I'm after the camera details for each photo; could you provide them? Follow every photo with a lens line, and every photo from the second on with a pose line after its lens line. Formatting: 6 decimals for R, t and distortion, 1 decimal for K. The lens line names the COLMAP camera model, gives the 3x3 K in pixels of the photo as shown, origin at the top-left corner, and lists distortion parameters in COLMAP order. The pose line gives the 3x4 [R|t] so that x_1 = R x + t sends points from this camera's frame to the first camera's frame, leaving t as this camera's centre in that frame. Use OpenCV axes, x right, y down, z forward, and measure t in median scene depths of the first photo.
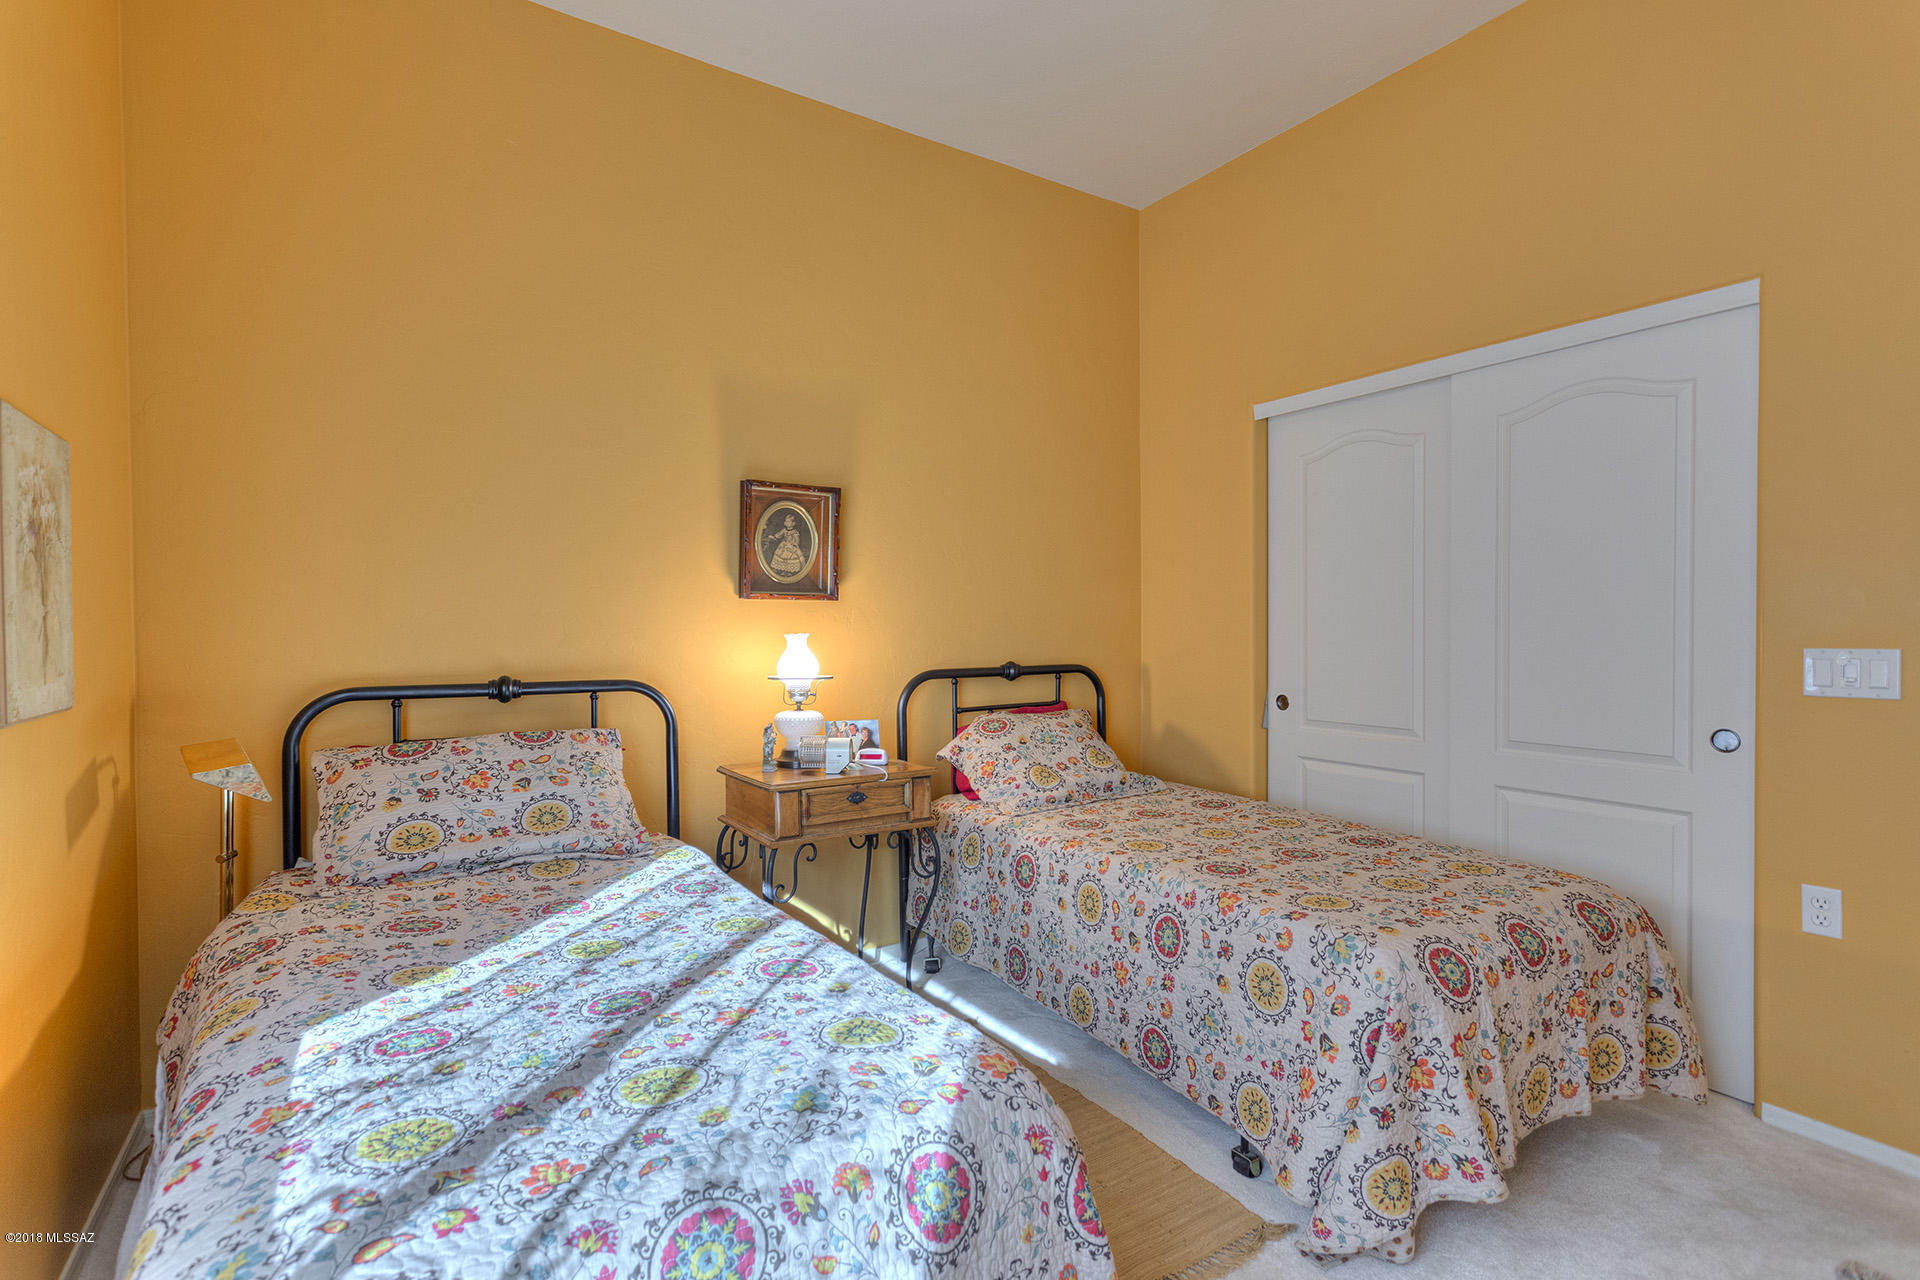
lens RADIAL K [[905.1, 0, 954.3], [0, 905.1, 629.9], [0, 0, 1]] dist [0.002790, 0.001987]
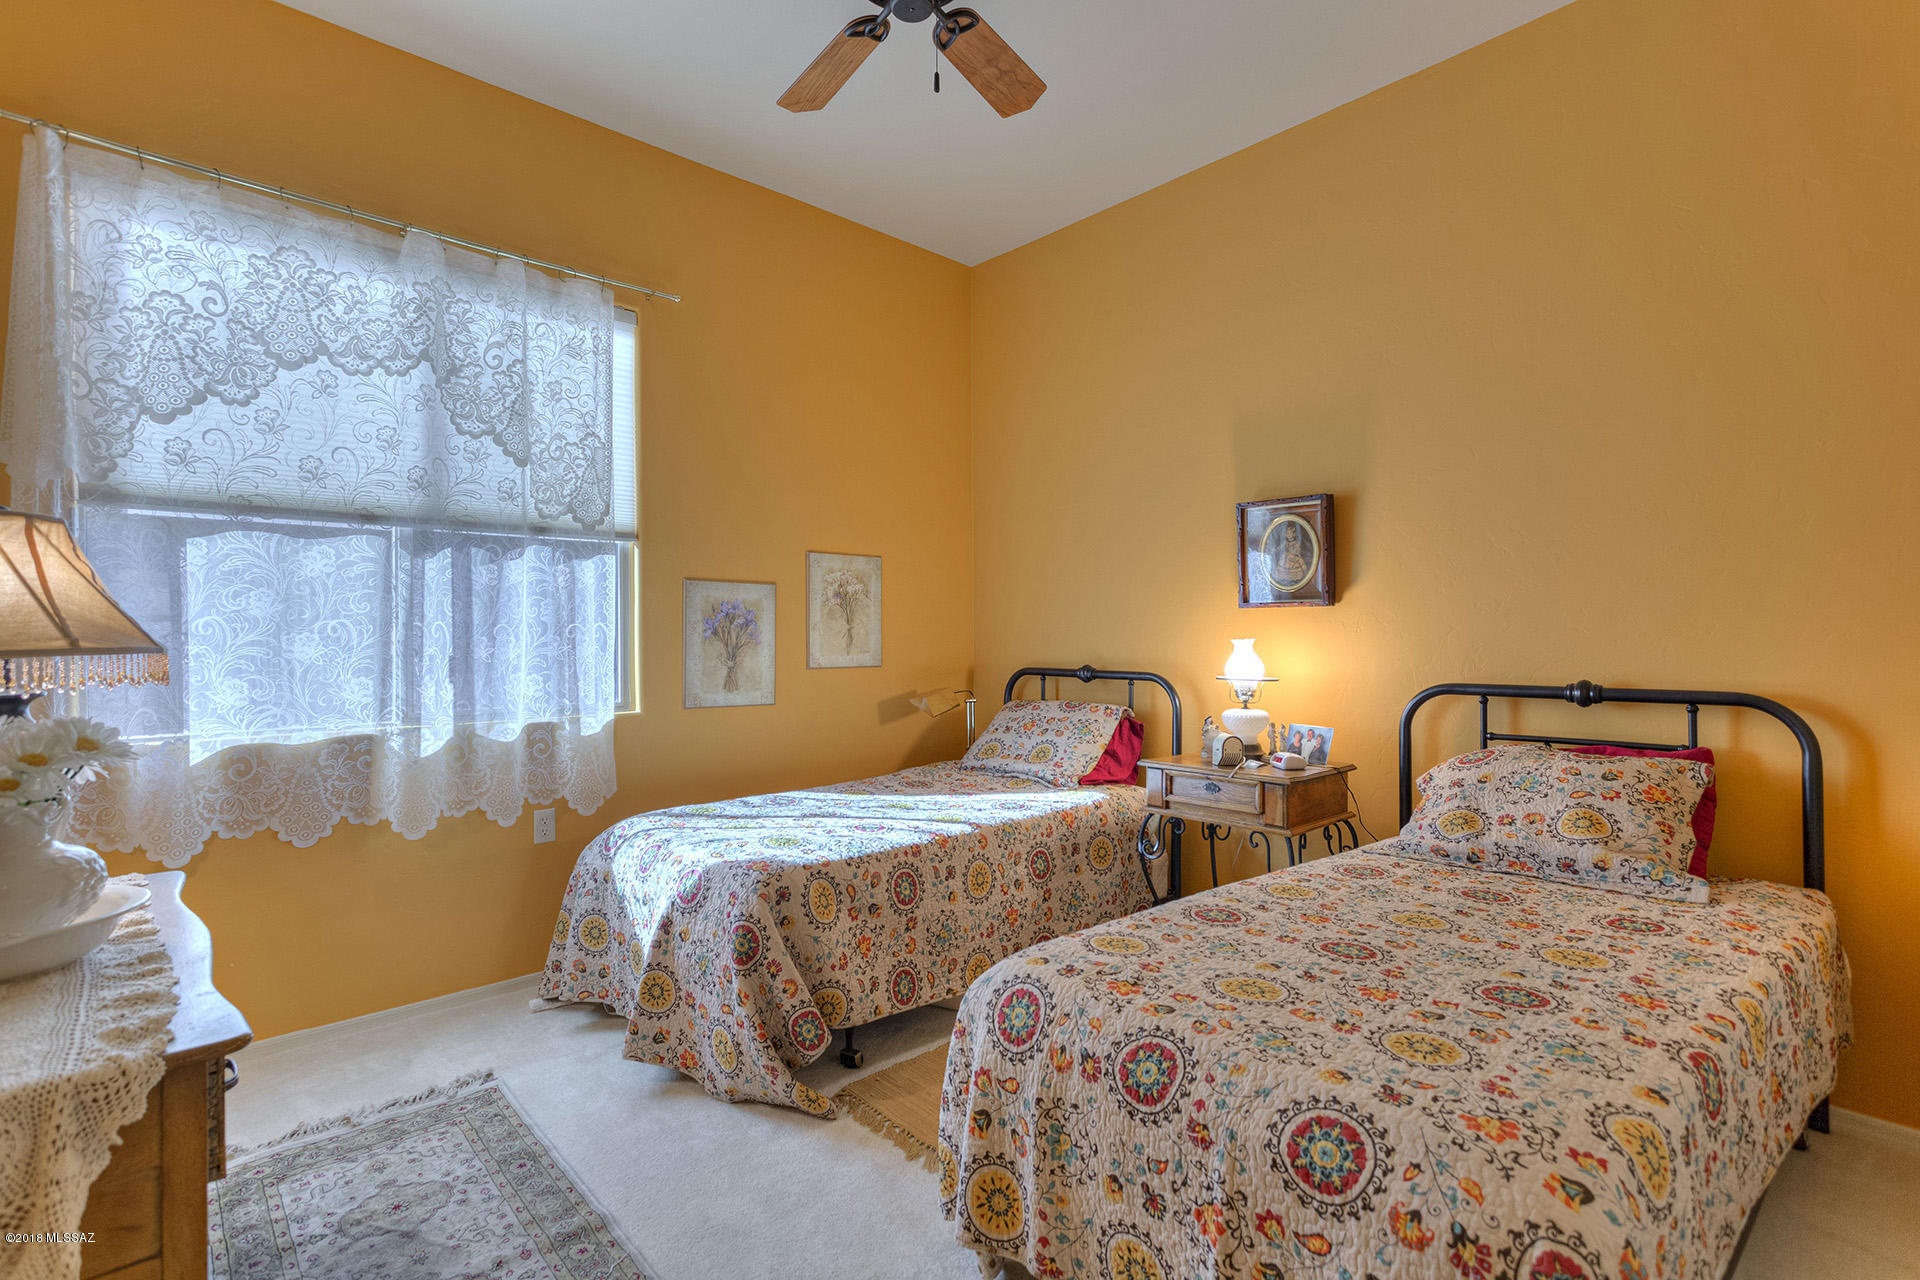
lens RADIAL K [[905.1, 0, 956.3], [0, 905.1, 639.1], [0, 0, 1]] dist [0.002790, 0.001987]
pose [[0.174359, 0.011779, -0.984612, 0.788772], [0.001094, 0.999926, 0.012156, -0.009069], [0.984682, -0.003197, 0.174333, 0.427769]]
